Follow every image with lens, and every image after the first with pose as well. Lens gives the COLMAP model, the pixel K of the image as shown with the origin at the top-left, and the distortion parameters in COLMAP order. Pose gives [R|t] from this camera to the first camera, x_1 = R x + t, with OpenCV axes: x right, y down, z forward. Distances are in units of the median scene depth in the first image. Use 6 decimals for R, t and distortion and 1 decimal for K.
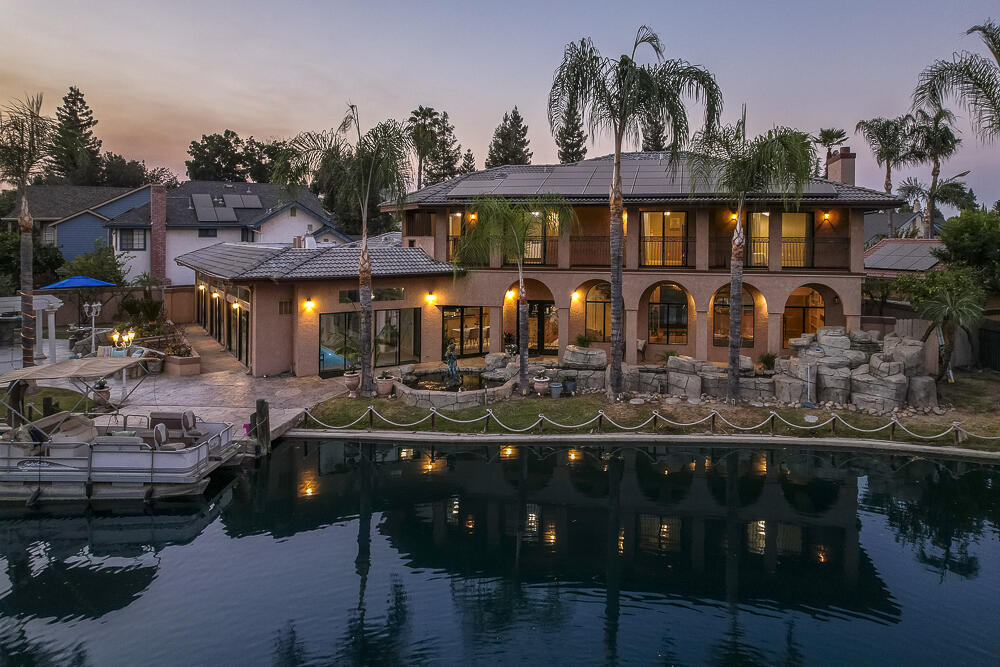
lens RADIAL K [[679.8, 0, 532.6], [0, 679.8, 293.3], [0, 0, 1]] dist [0.000024, -0.024135]
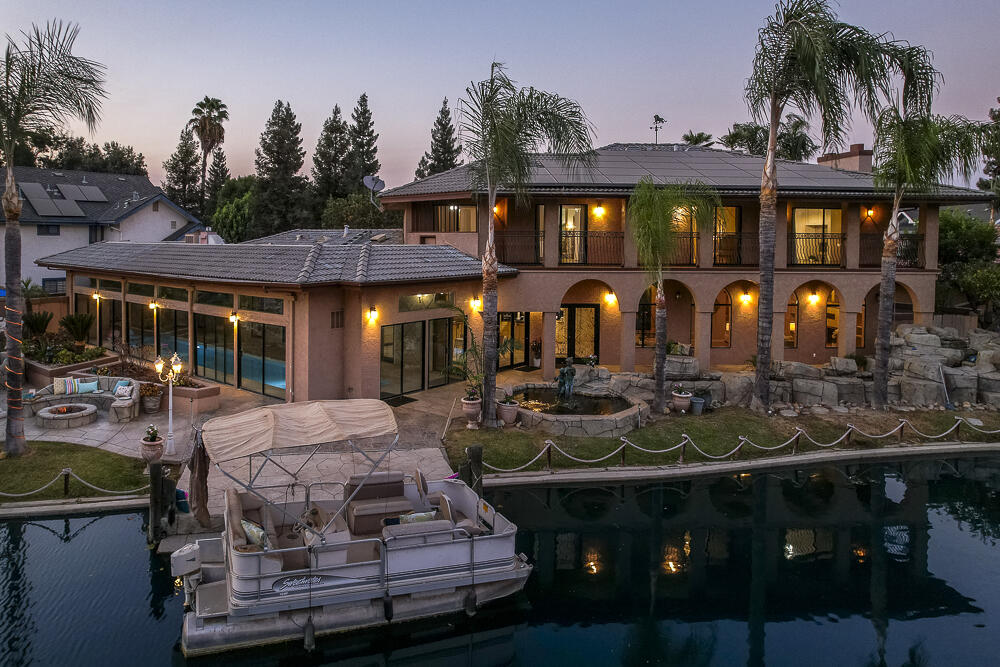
lens RADIAL K [[660.8, 0, 399.9], [0, 660.8, 290.6], [0, 0, 1]] dist [-0.006632, 0.001150]
pose [[0.974373, -0.017466, 0.224259, -0.504350], [0.018087, 0.999836, -0.000712, -0.012896], [-0.224210, 0.004750, 0.974529, 0.236464]]
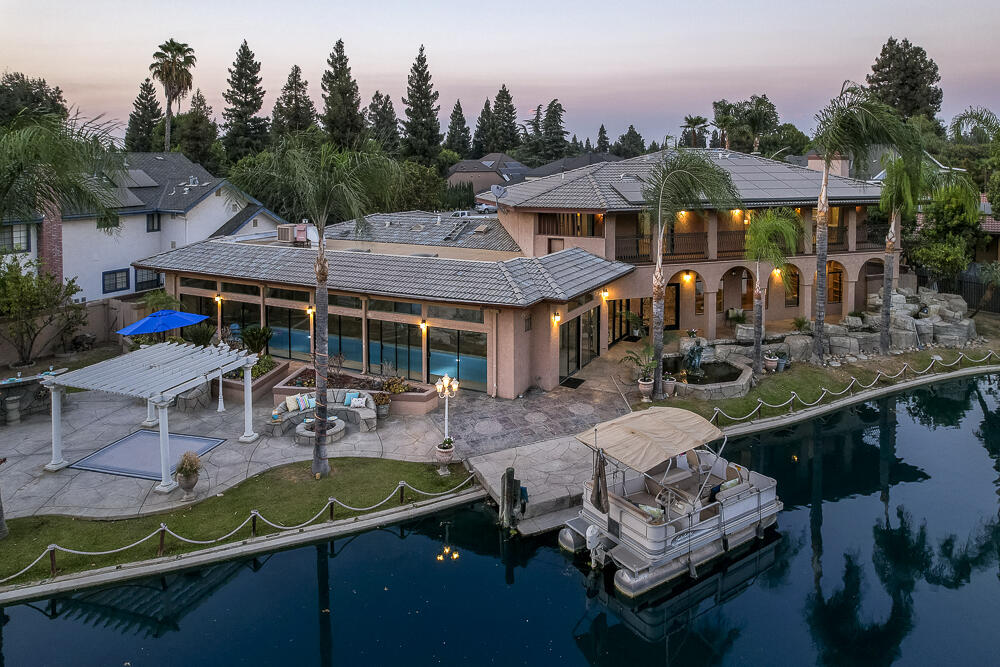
lens RADIAL K [[671.7, 0, 518.8], [0, 671.7, 222.0], [0, 0, 1]] dist [-0.021404, 0.000215]
pose [[0.872257, -0.060136, 0.485336, -0.912059], [0.056203, 0.998162, 0.022670, -0.164945], [-0.485807, 0.007504, 0.874034, 0.154296]]
